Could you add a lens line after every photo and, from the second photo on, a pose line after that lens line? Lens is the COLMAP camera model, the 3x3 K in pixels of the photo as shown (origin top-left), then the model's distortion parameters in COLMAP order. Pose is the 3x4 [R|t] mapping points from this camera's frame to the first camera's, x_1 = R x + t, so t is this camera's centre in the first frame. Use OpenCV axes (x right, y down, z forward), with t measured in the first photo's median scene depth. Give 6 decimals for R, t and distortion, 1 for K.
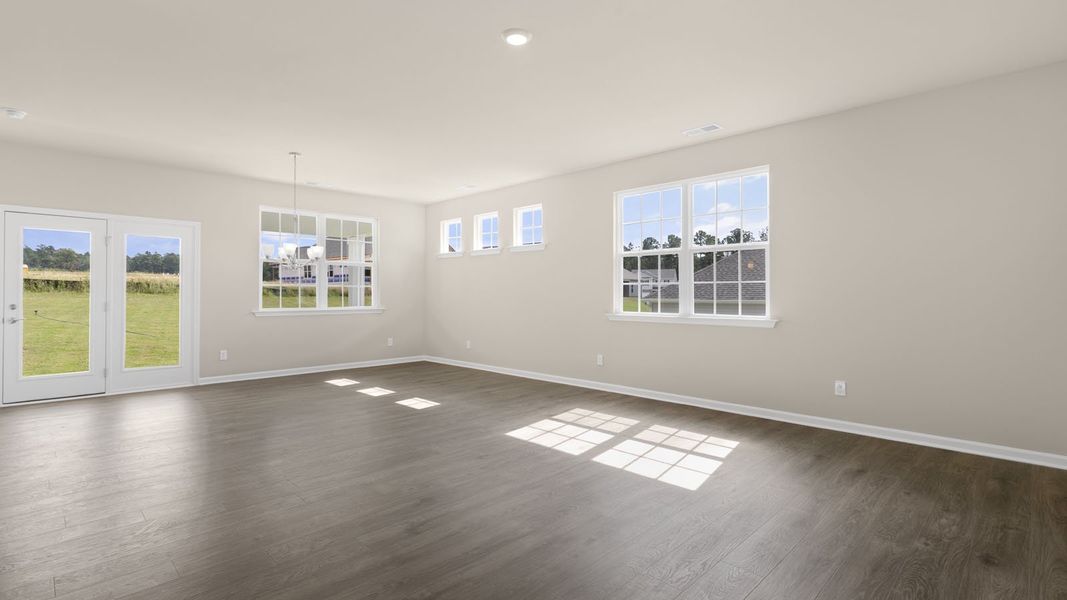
lens RADIAL K [[492.3, 0, 539.8], [0, 492.3, 299.0], [0, 0, 1]] dist [-0.003321, -0.000322]
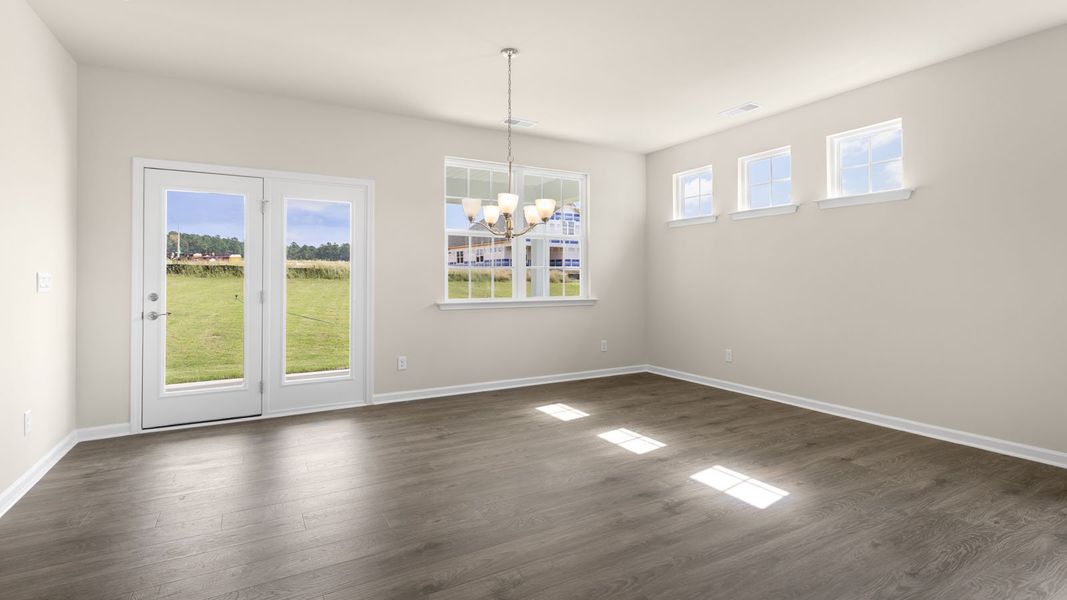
lens RADIAL K [[498.1, 0, 537.7], [0, 498.1, 282.7], [0, 0, 1]] dist [0.003670, 0.000242]
pose [[0.961849, -0.000770, -0.273580, -0.231585], [0.000248, 0.999998, -0.001940, -0.003009], [0.273581, 0.001798, 0.961847, 0.321091]]
